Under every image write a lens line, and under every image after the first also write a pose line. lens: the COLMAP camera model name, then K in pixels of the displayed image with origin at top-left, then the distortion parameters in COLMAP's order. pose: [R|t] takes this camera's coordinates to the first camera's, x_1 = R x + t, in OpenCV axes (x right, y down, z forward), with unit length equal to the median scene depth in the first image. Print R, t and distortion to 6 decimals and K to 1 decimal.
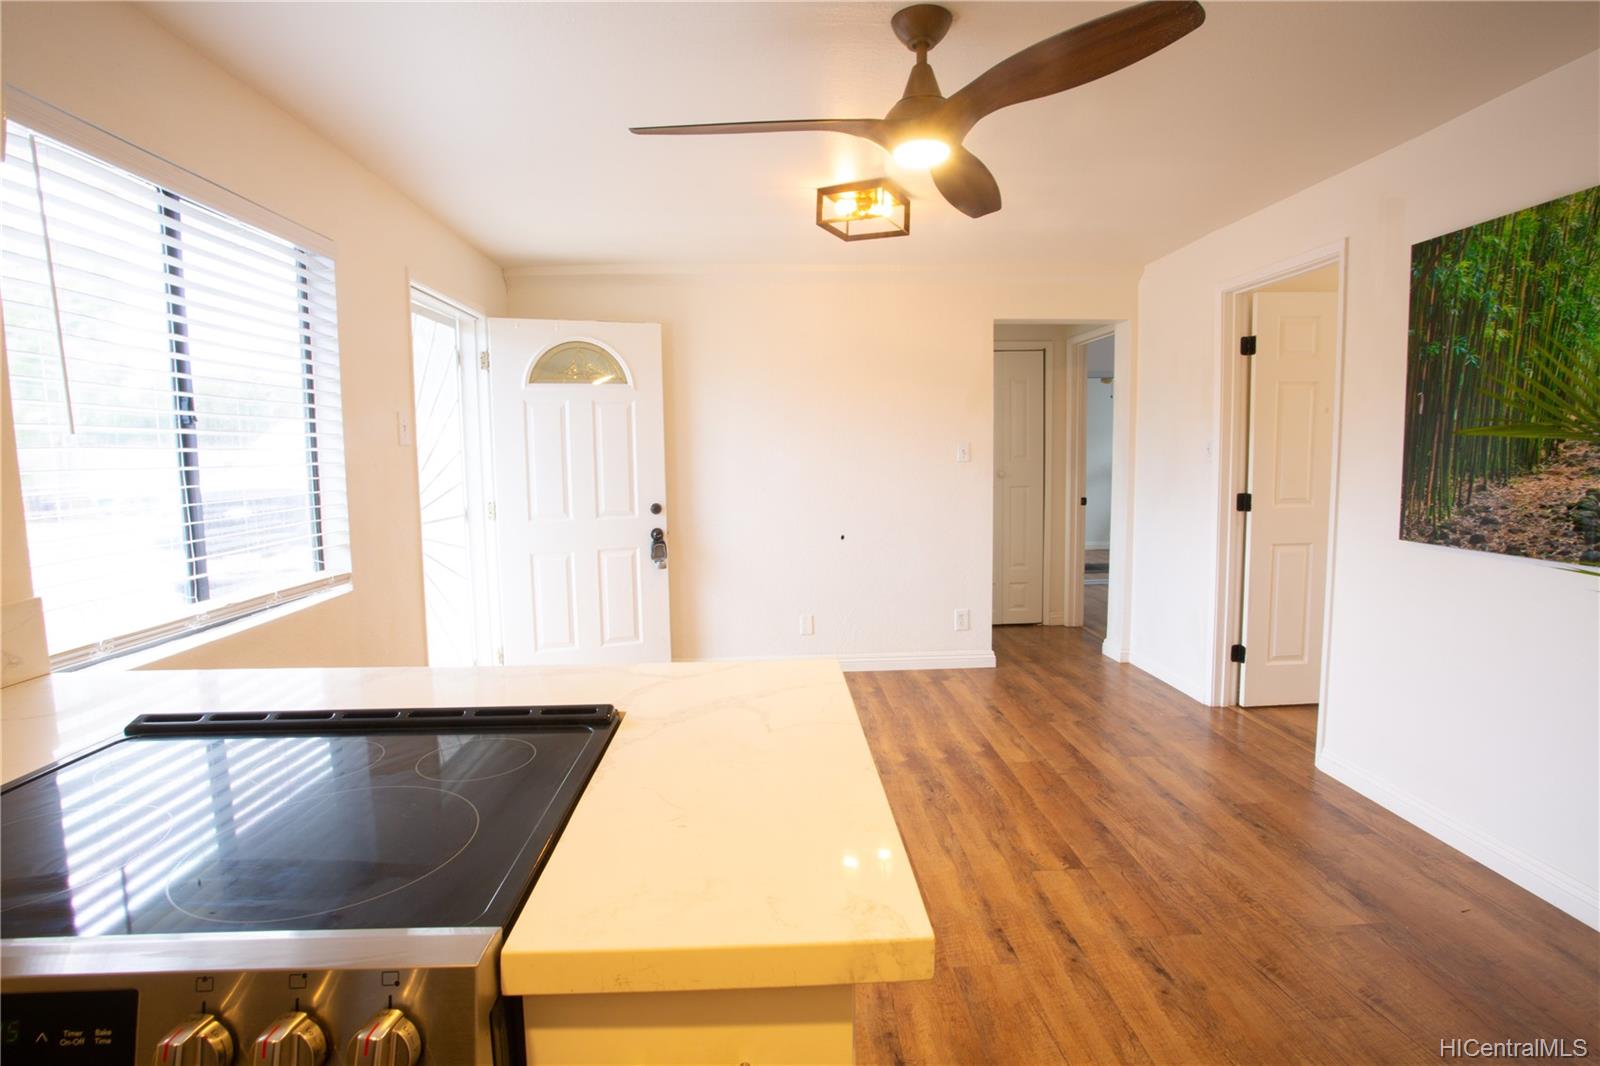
lens RADIAL K [[814.7, 0, 796.0], [0, 814.7, 529.9], [0, 0, 1]] dist [-0.006266, -0.000408]
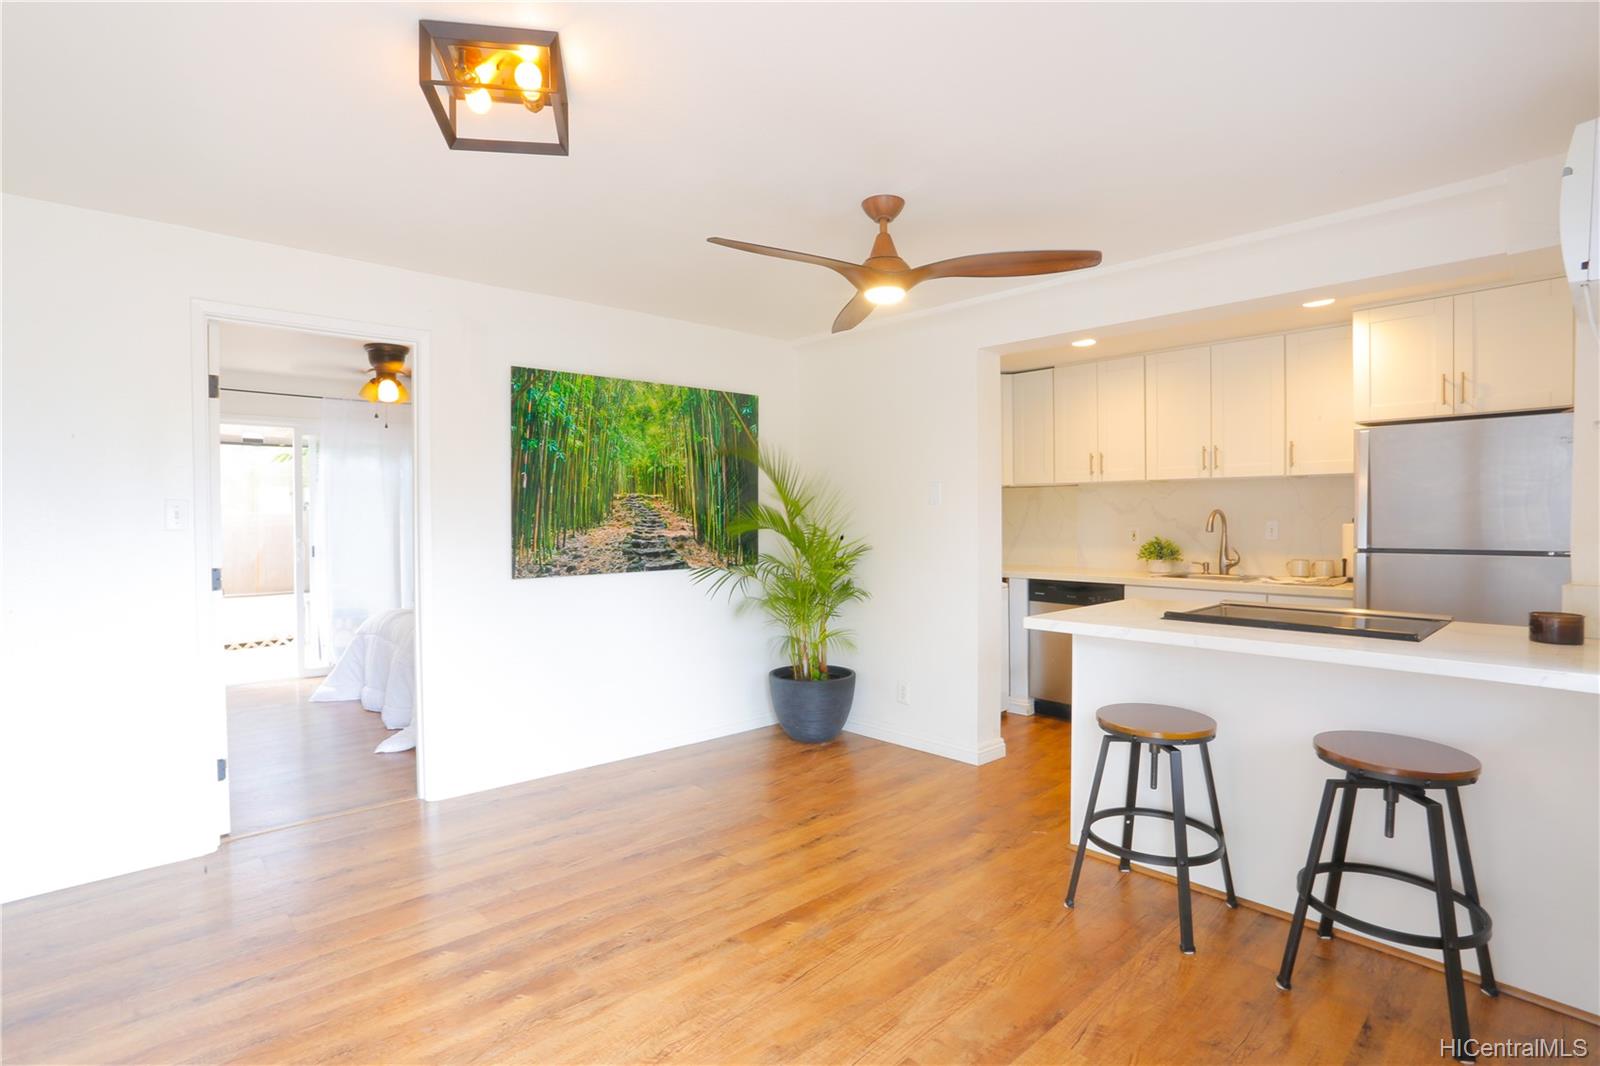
lens RADIAL K [[814.7, 0, 798.8], [0, 814.7, 530.8], [0, 0, 1]] dist [-0.006266, -0.000408]
pose [[-0.646831, 0.002522, 0.762629, -0.667253], [0.088310, 0.993515, 0.071616, -0.137207], [-0.757503, 0.113672, -0.642859, 1.676805]]
